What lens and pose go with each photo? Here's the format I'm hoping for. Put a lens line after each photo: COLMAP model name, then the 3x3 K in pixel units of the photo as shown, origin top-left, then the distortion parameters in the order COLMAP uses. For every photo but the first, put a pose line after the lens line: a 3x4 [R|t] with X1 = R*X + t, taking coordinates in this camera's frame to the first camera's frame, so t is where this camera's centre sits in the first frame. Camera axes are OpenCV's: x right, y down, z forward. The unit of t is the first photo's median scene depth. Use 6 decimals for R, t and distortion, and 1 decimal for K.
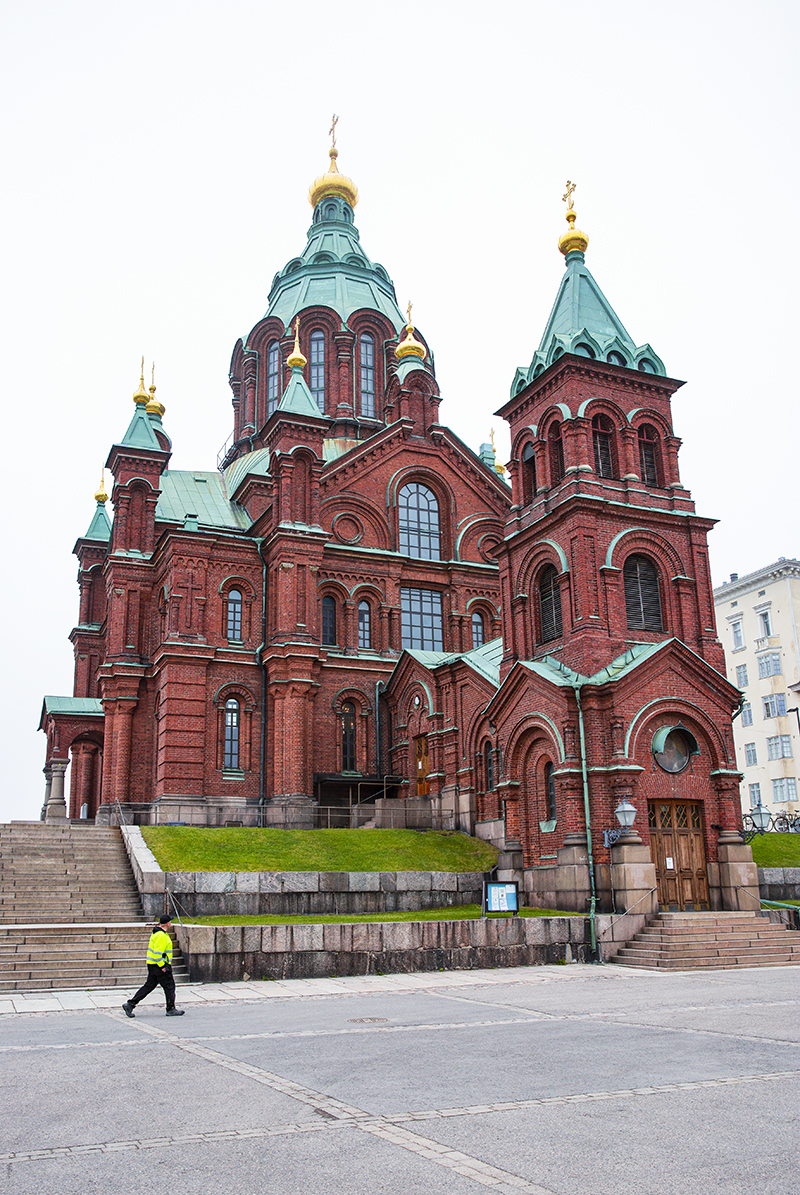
lens RADIAL K [[1025.3, 0, 395.6], [0, 1025.3, 616.3], [0, 0, 1]] dist [0.006181, 0.001299]
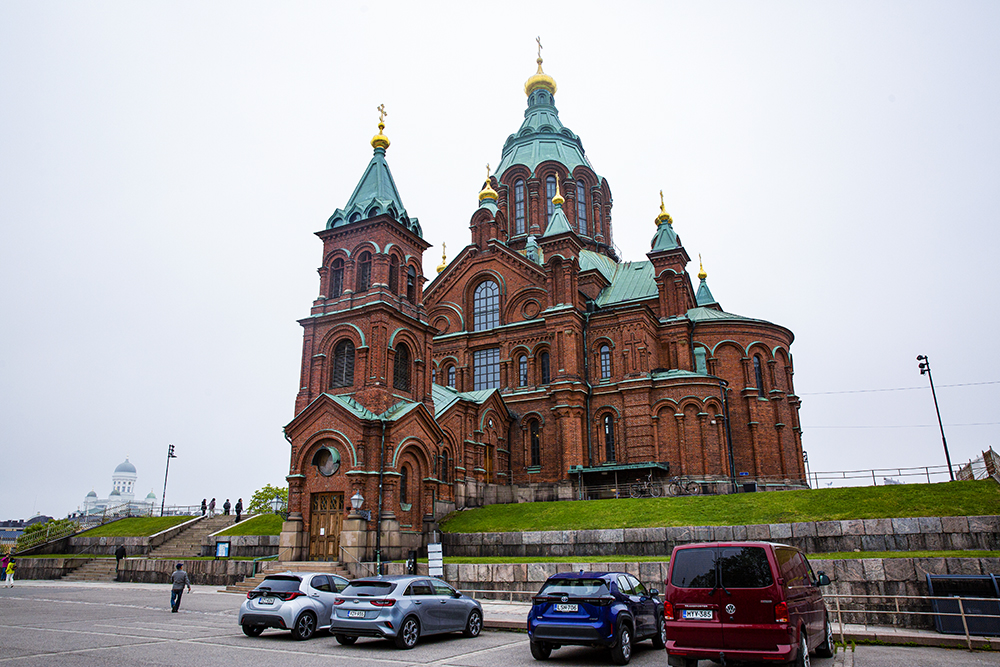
lens RADIAL K [[690.7, 0, 500.0], [0, 690.7, 333.5], [0, 0, 1]] dist [-0.069017, 0.004218]
pose [[0.621047, -0.229480, -0.749426, 0.817250], [0.207092, 0.970241, -0.125479, 0.084269], [0.755919, -0.077271, 0.650088, 0.338637]]
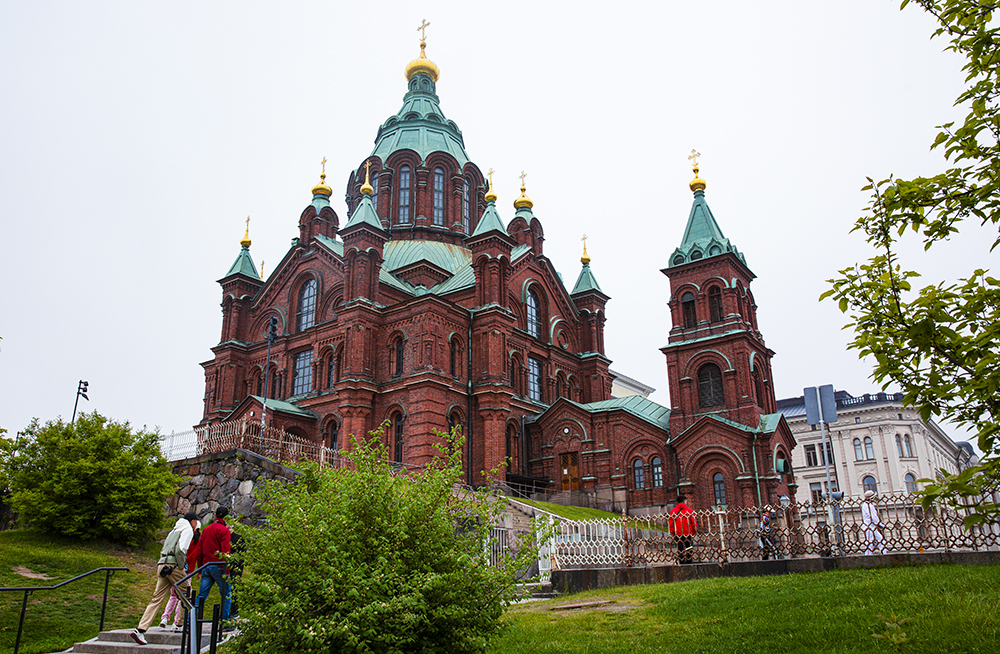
lens RADIAL K [[802.1, 0, 500.0], [0, 802.1, 327.0], [0, 0, 1]] dist [-0.048620, -0.000295]
pose [[0.846762, 0.172077, 0.503372, -0.635622], [-0.136210, 0.984827, -0.107533, 0.063111], [-0.514238, 0.022491, 0.857353, -0.010505]]
